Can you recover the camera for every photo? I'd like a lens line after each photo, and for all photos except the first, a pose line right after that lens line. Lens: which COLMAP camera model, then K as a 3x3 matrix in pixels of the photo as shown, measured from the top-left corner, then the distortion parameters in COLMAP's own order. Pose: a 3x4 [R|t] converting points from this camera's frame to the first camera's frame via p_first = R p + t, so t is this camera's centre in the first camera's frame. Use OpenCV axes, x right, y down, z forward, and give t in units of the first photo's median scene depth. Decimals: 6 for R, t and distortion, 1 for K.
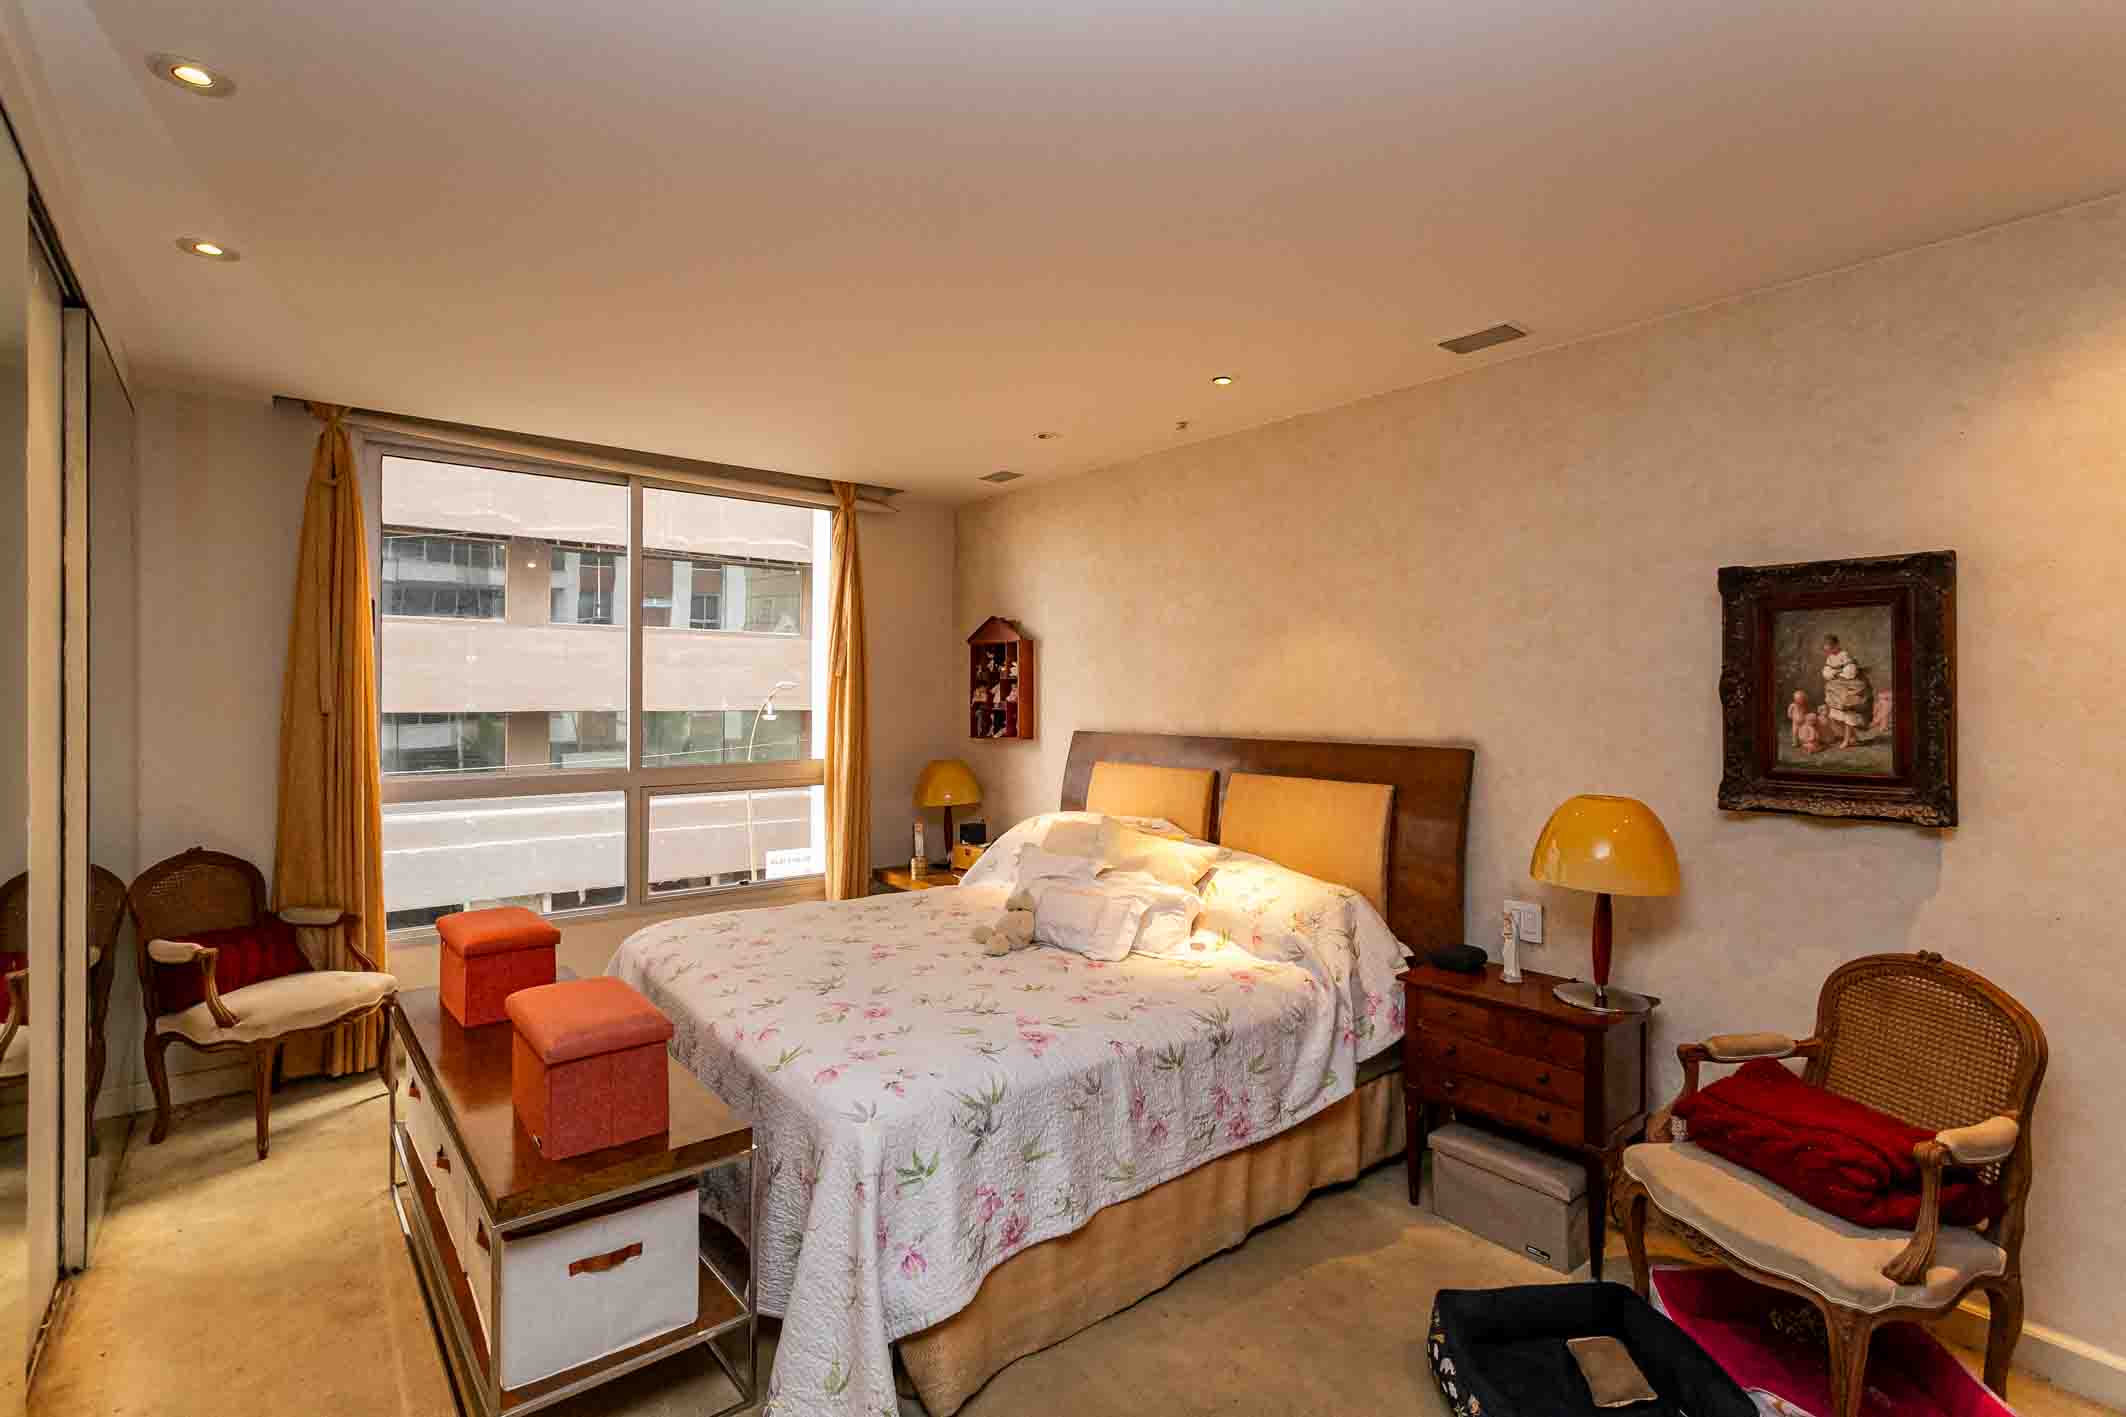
lens RADIAL K [[1003.4, 0, 1068.0], [0, 1003.4, 699.2], [0, 0, 1]] dist [0.005088, 0.000272]
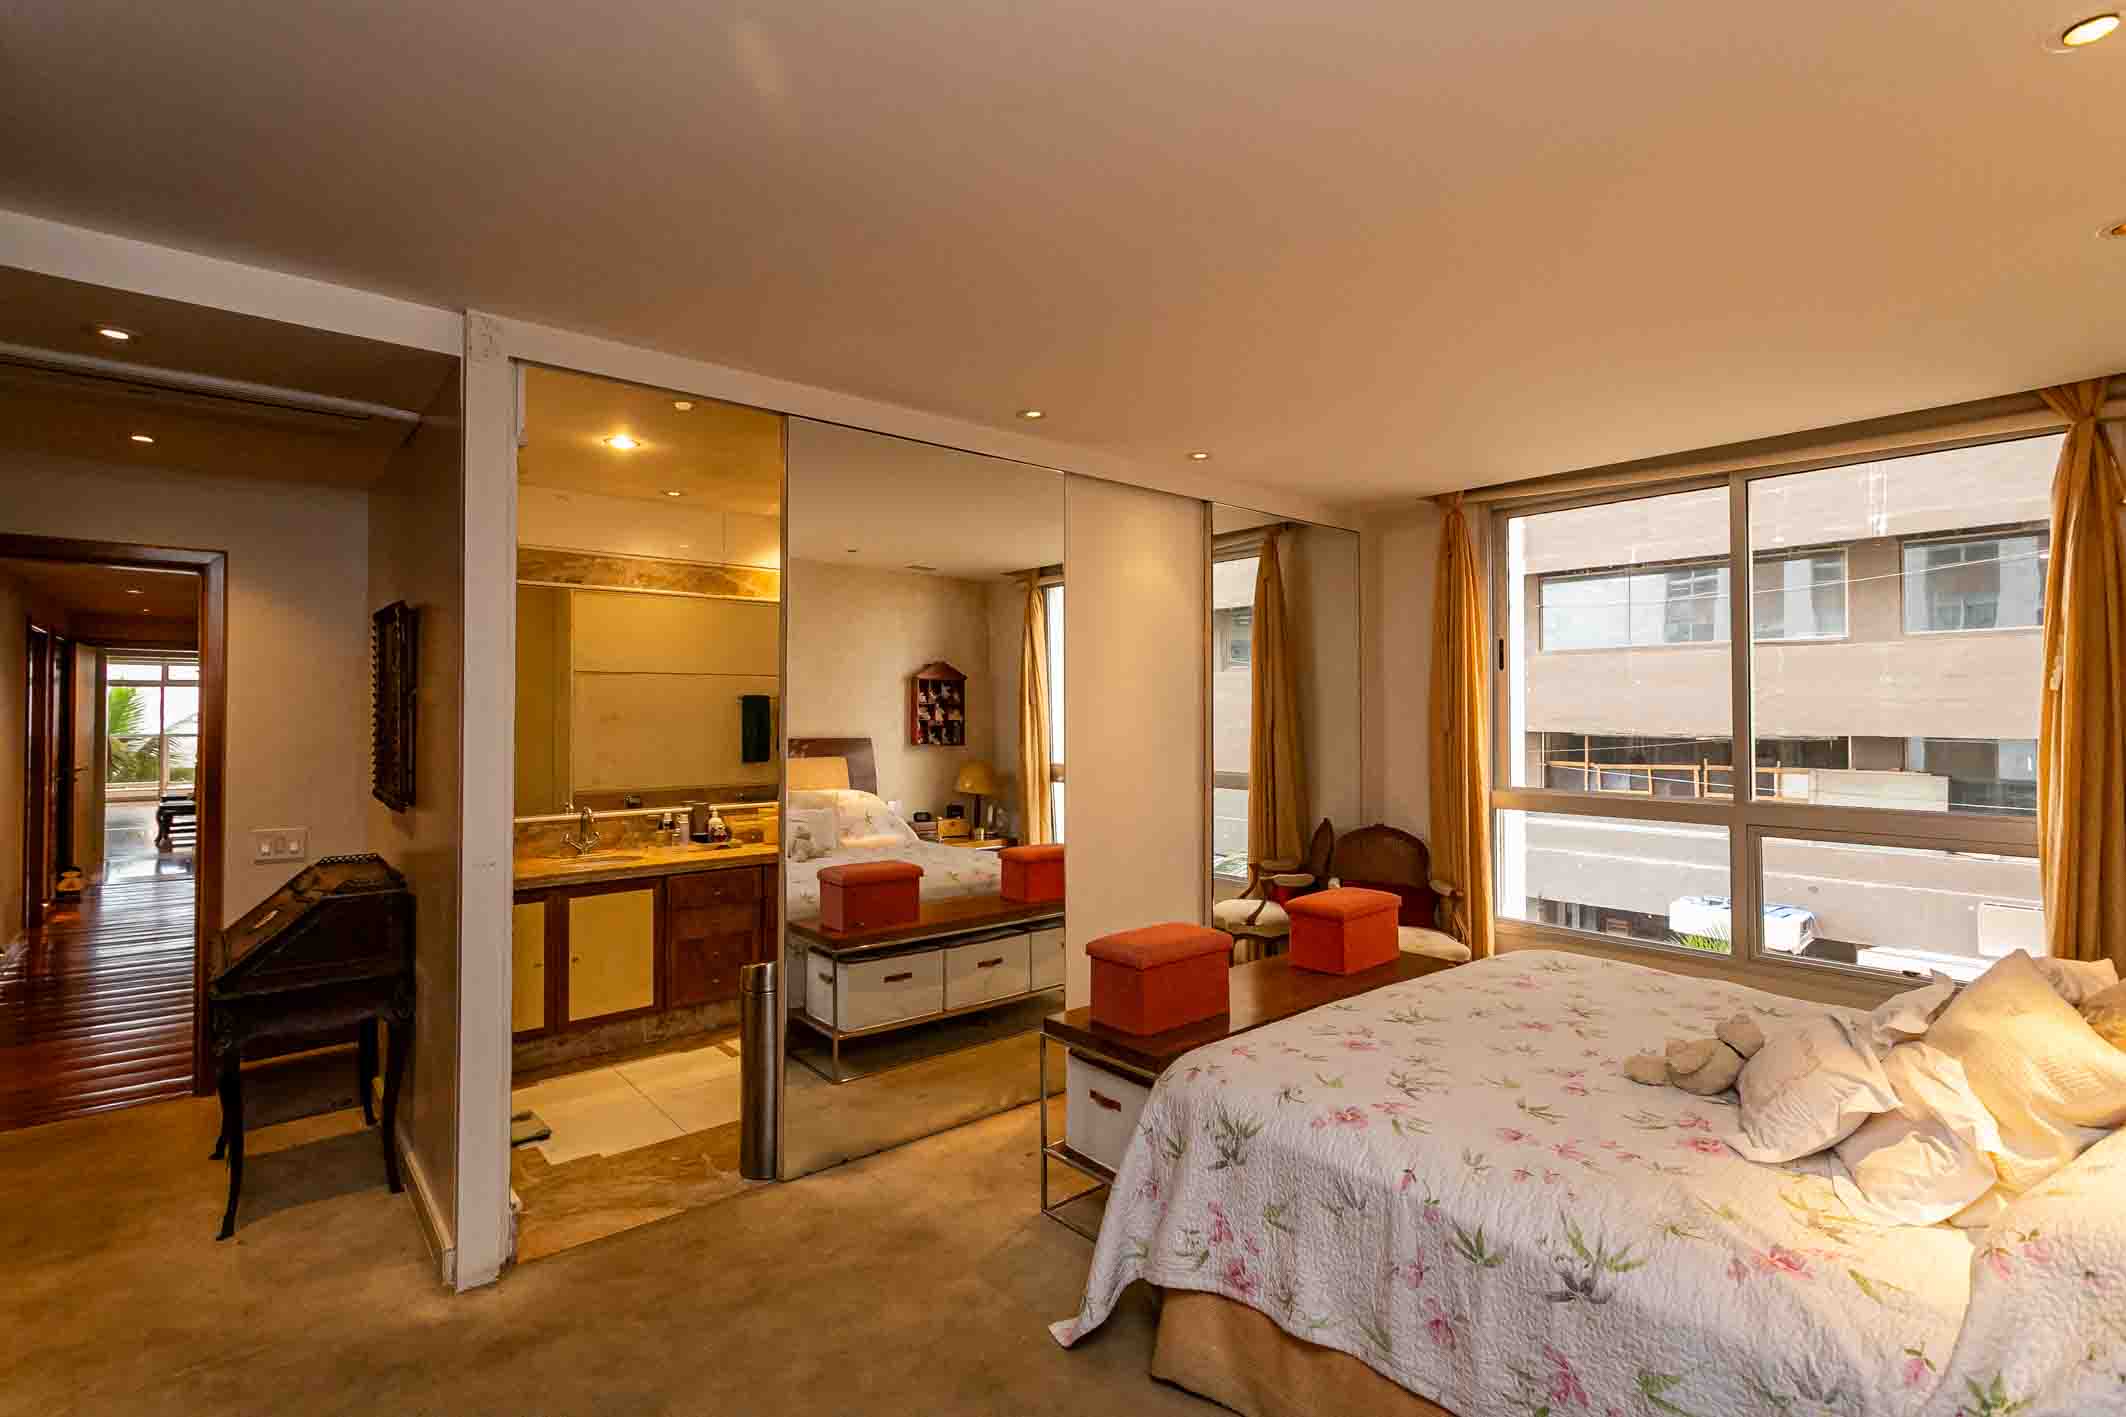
lens RADIAL K [[1003.4, 0, 1060.4], [0, 1003.4, 705.0], [0, 0, 1]] dist [0.005088, 0.000272]
pose [[0.023012, -0.012544, -0.999656, 0.705282], [-0.008469, 0.999883, -0.012742, -0.001301], [0.999699, 0.008760, 0.022903, 0.623560]]
